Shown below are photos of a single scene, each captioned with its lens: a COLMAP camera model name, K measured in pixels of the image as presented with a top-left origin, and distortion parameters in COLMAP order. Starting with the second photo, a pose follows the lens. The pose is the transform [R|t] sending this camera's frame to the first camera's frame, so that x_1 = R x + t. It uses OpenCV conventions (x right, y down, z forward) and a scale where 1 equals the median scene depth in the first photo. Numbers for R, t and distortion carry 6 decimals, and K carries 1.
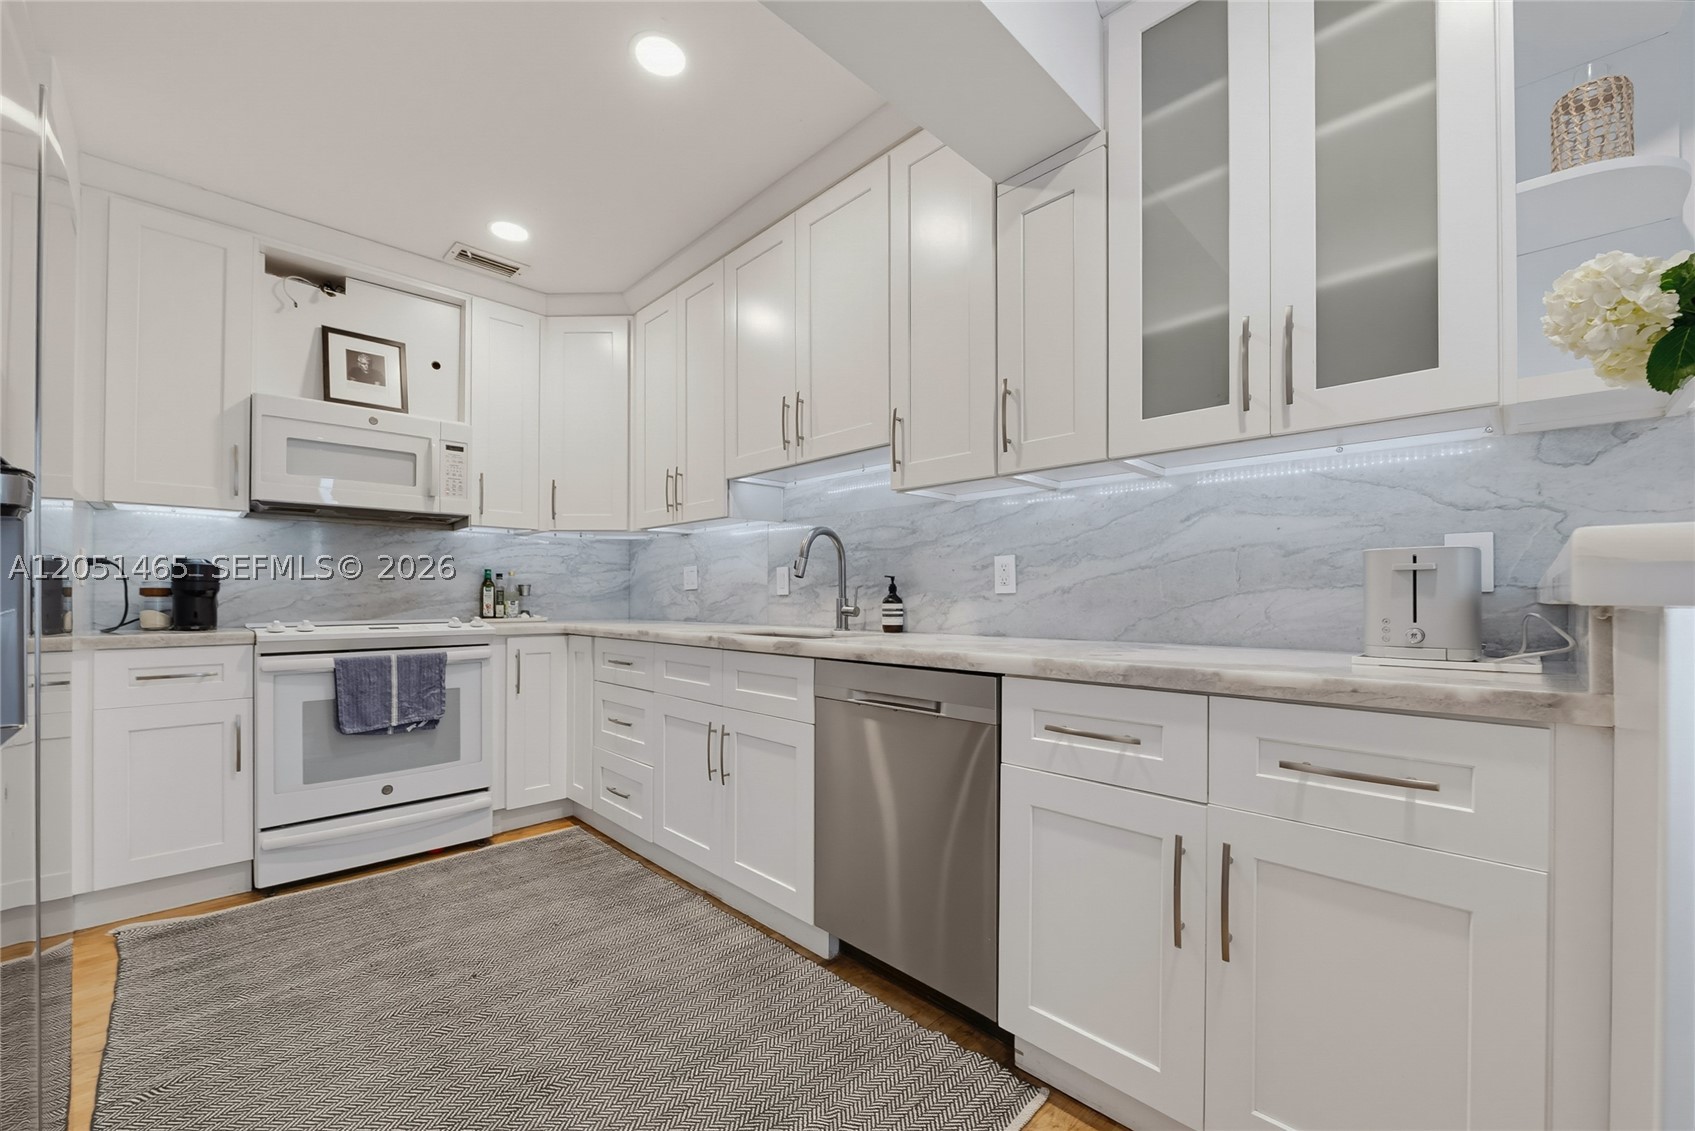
lens RADIAL K [[676.5, 0, 849.0], [0, 676.5, 595.1], [0, 0, 1]] dist [0.001564, -0.000038]
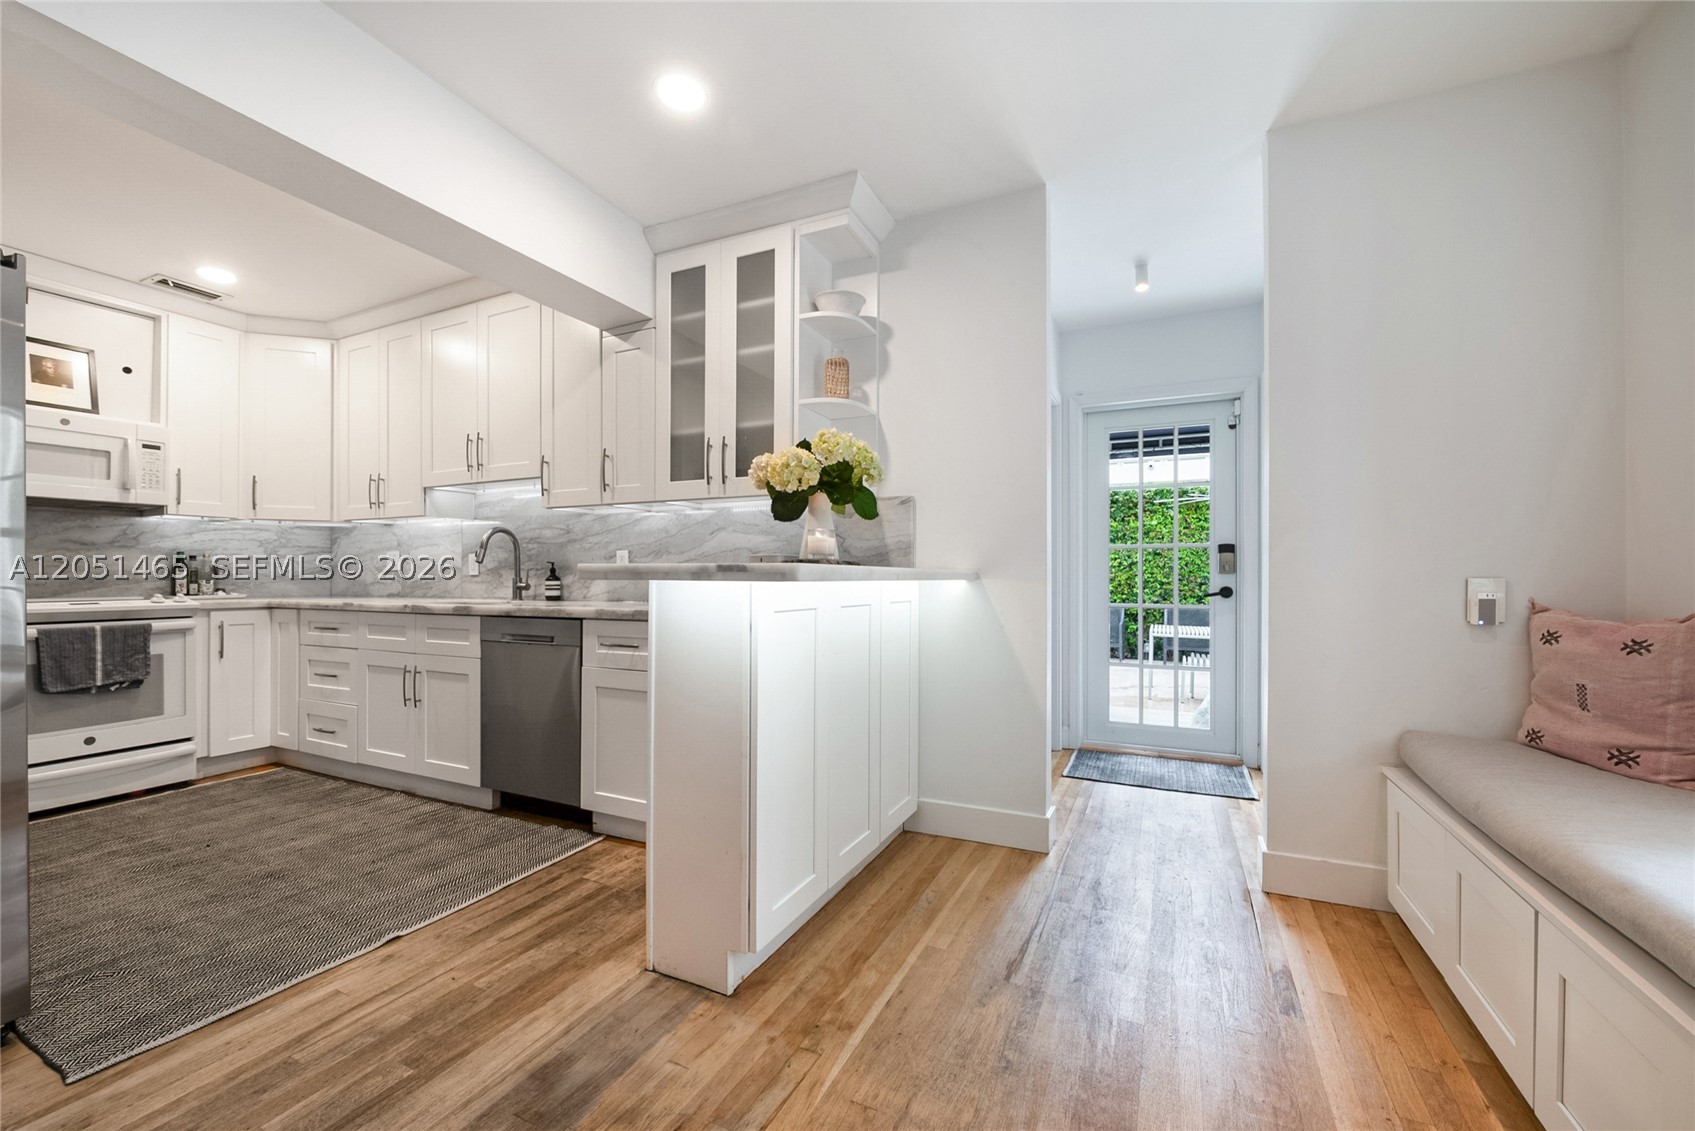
lens RADIAL K [[674.7, 0, 848.1], [0, 674.7, 573.4], [0, 0, 1]] dist [-0.002061, -0.000353]
pose [[0.938518, 0.000404, 0.345229, 0.151518], [-0.000209, 1.000000, -0.000602, -0.003020], [-0.345229, 0.000493, 0.938518, -0.549898]]
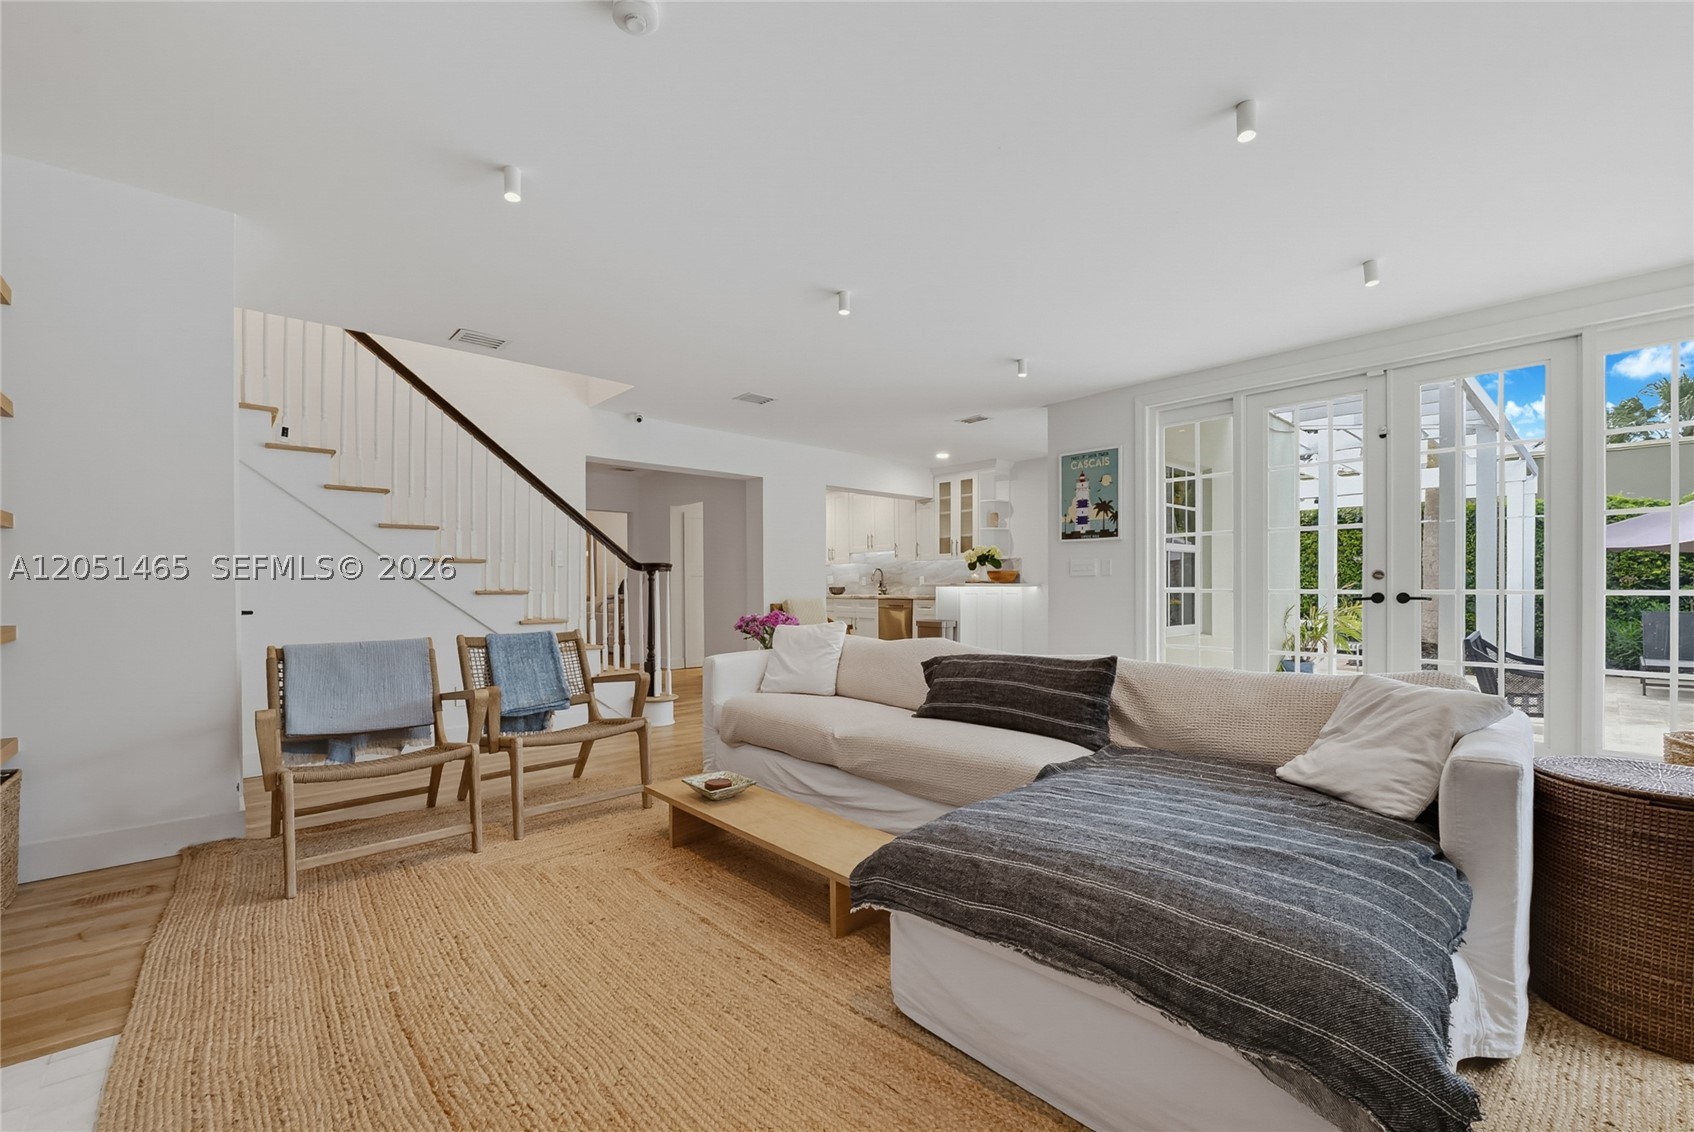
lens RADIAL K [[674.3, 0, 847.6], [0, 674.3, 573.9], [0, 0, 1]] dist [-0.002061, -0.000353]
pose [[0.999449, -0.003566, -0.032986, -0.081403], [0.003164, 0.999920, -0.012224, -0.017113], [0.033026, 0.012113, 0.999381, -2.724115]]
